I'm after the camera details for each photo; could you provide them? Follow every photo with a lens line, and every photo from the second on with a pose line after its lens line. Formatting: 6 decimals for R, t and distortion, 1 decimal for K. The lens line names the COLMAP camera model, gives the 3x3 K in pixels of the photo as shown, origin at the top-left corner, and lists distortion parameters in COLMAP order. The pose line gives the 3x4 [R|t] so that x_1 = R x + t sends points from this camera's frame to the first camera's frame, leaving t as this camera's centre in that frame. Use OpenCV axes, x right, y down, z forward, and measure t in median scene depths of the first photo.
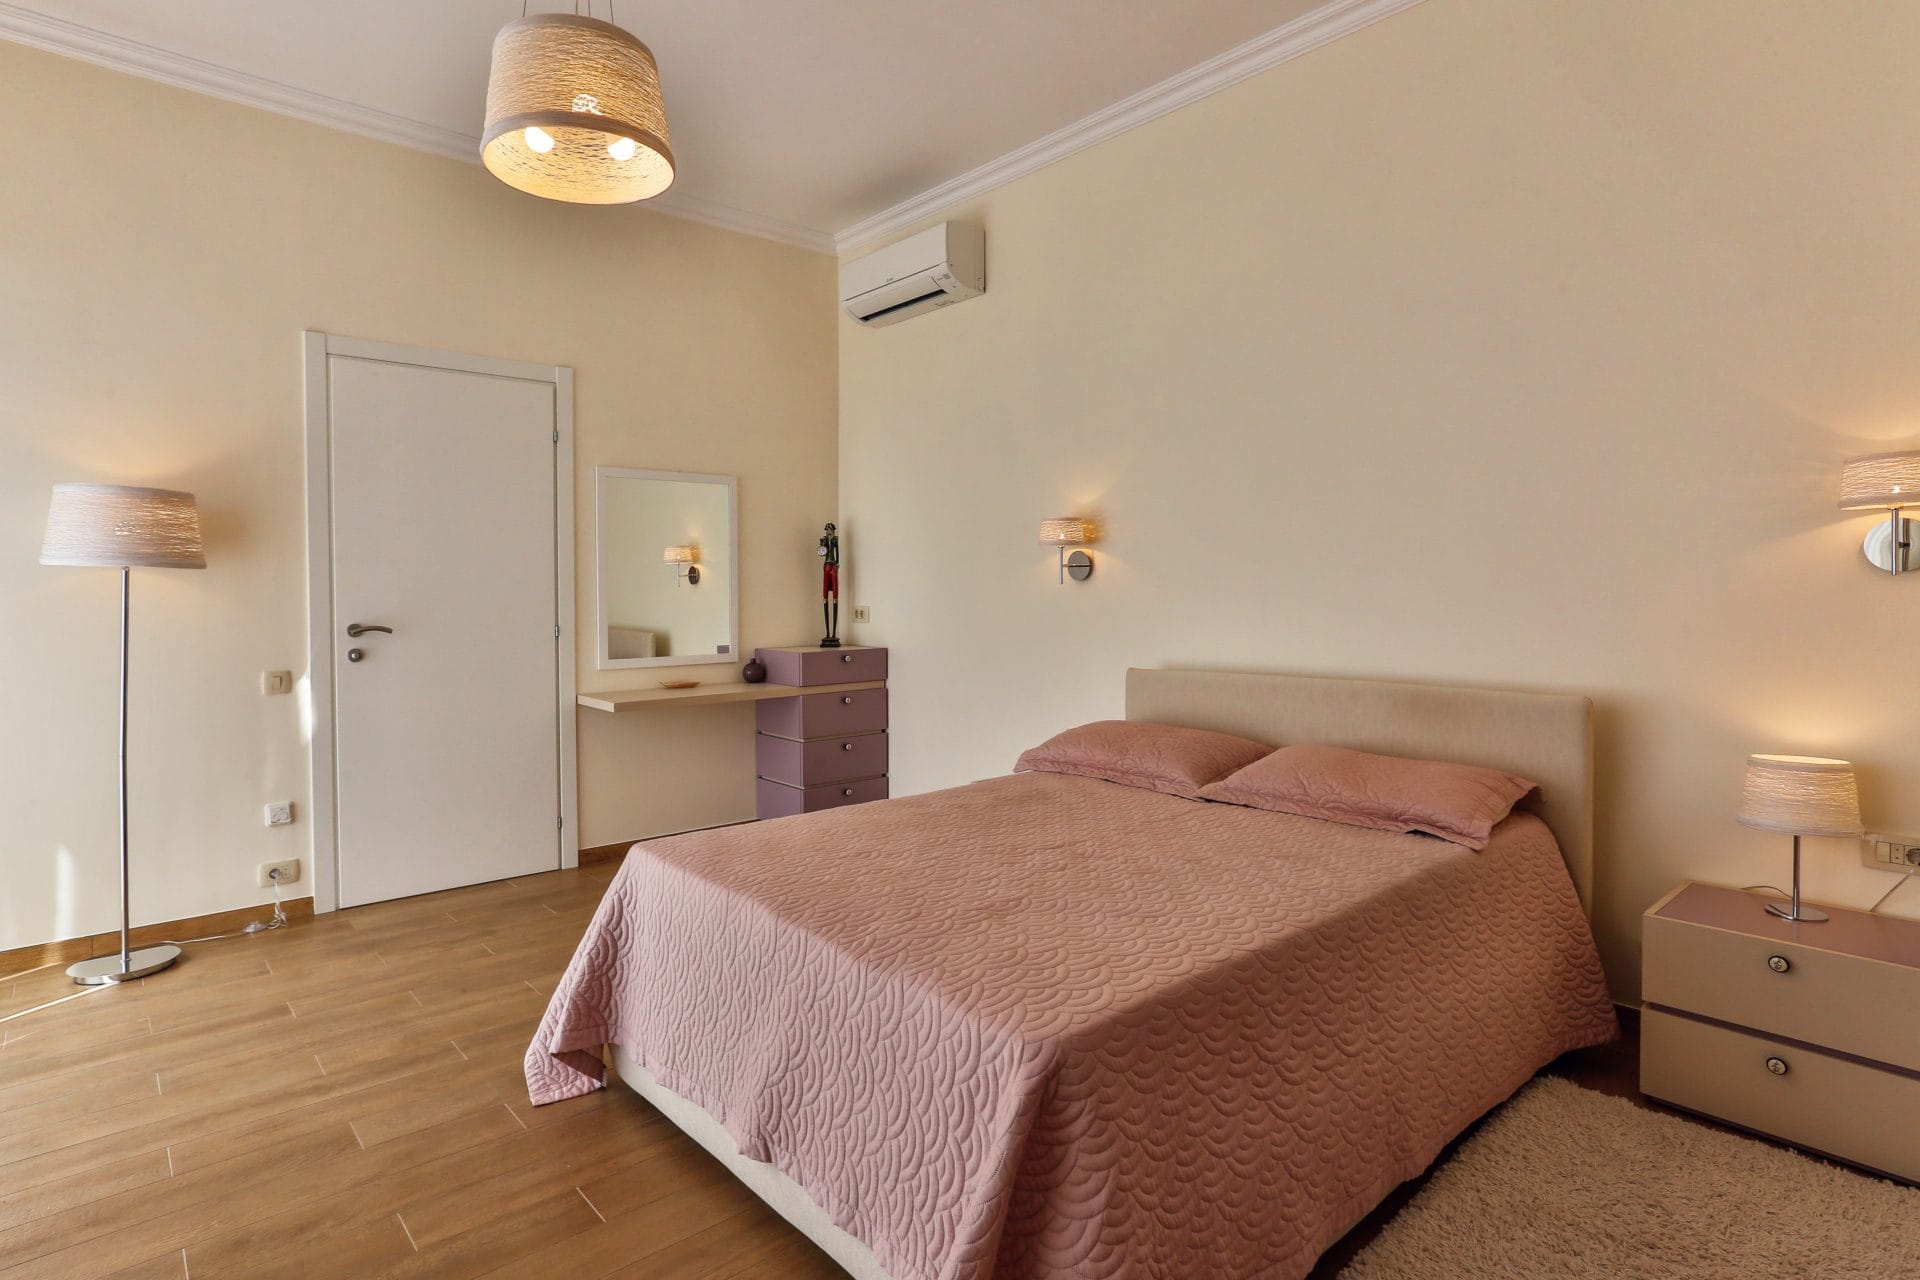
lens RADIAL K [[963.7, 0, 960.0], [0, 963.7, 640.0], [0, 0, 1]] dist [-0.109047, 0.000053]
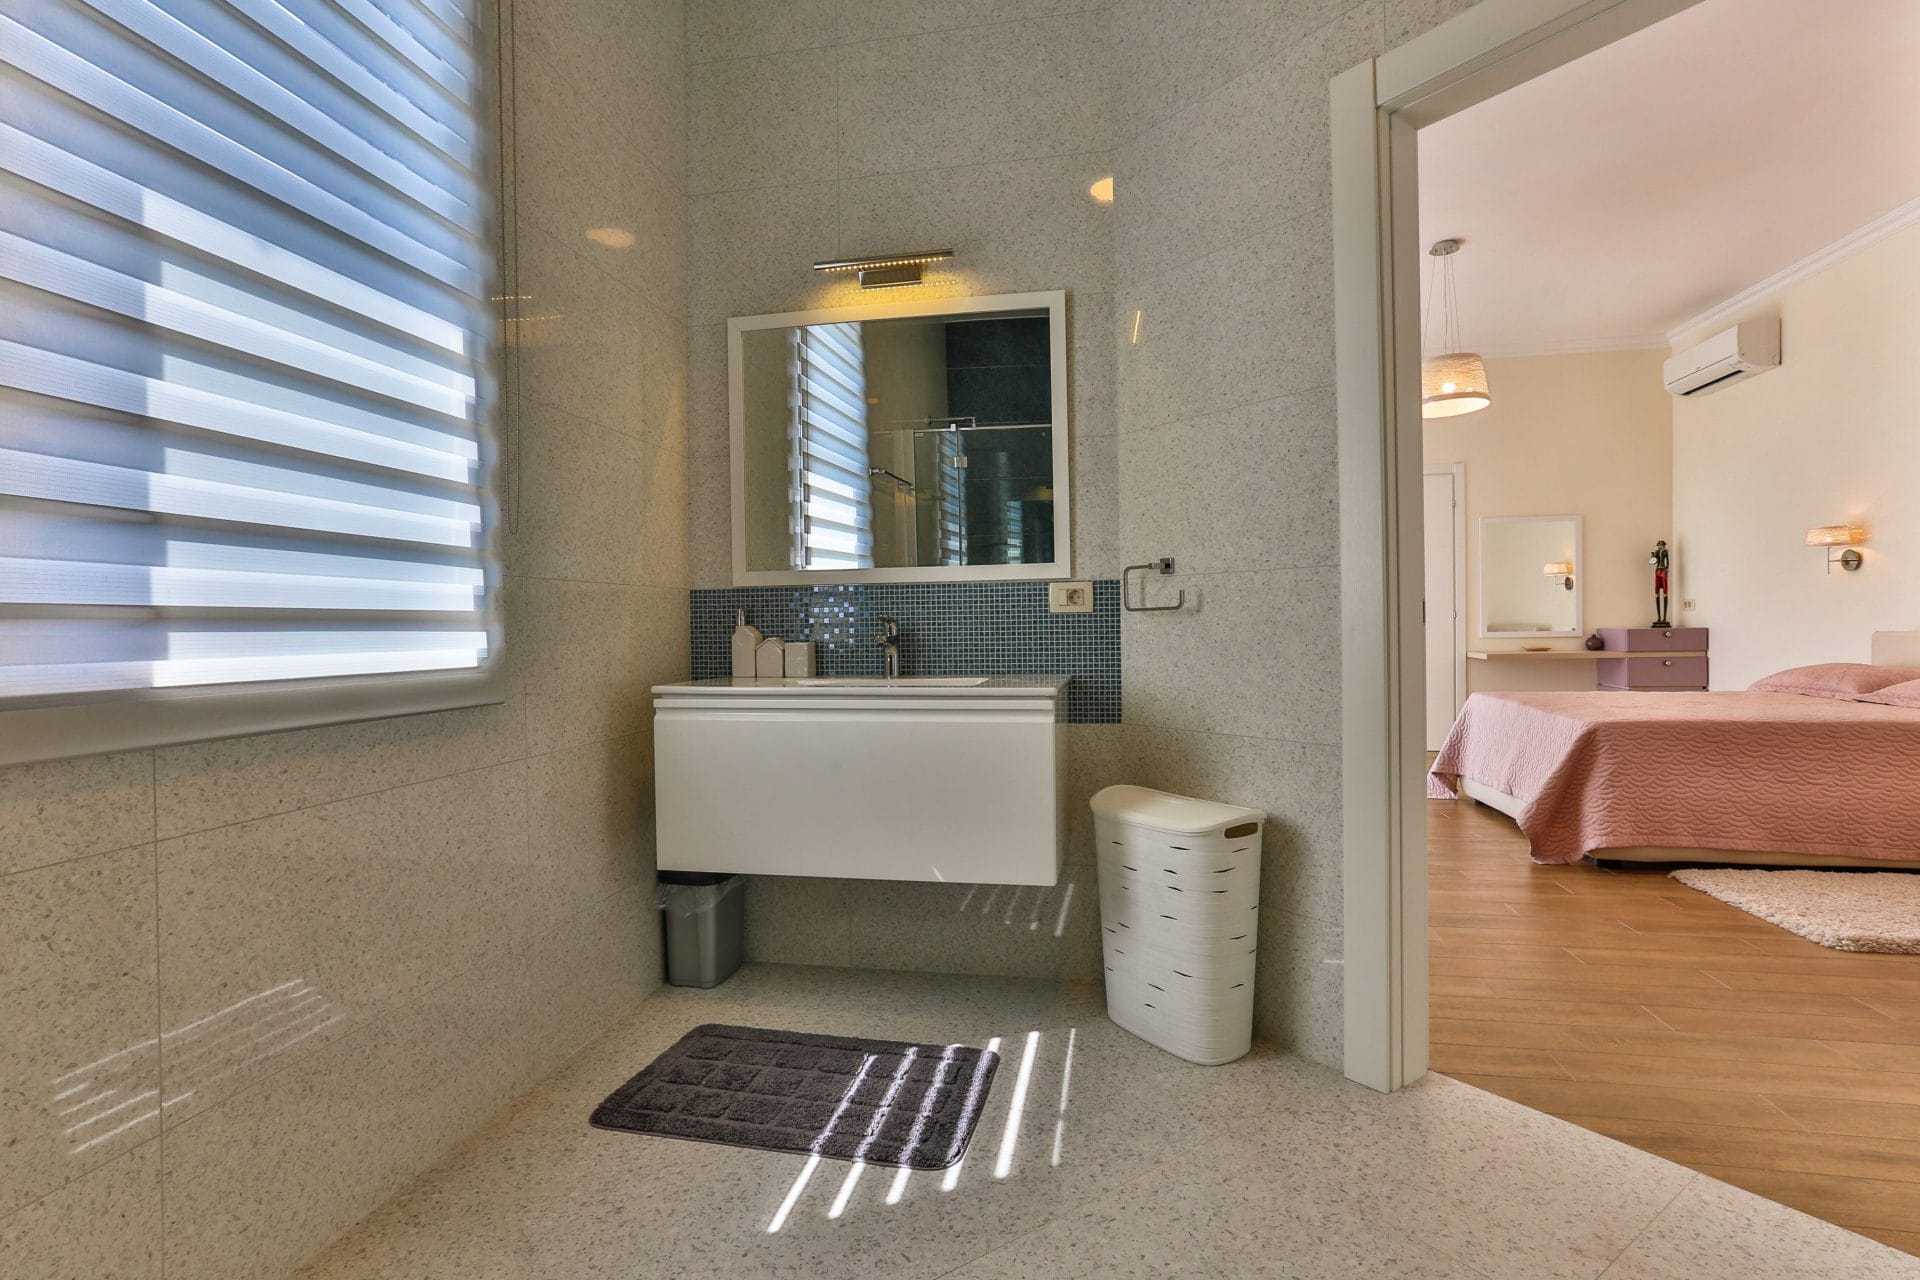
lens RADIAL K [[928.3, 0, 960.0], [0, 928.3, 640.0], [0, 0, 1]] dist [-0.001649, 0.000912]
pose [[0.602789, -0.001077, -0.797900, 0.351716], [-0.018448, 0.999713, -0.015286, 0.068635], [0.797687, 0.023934, 0.602596, -0.686280]]
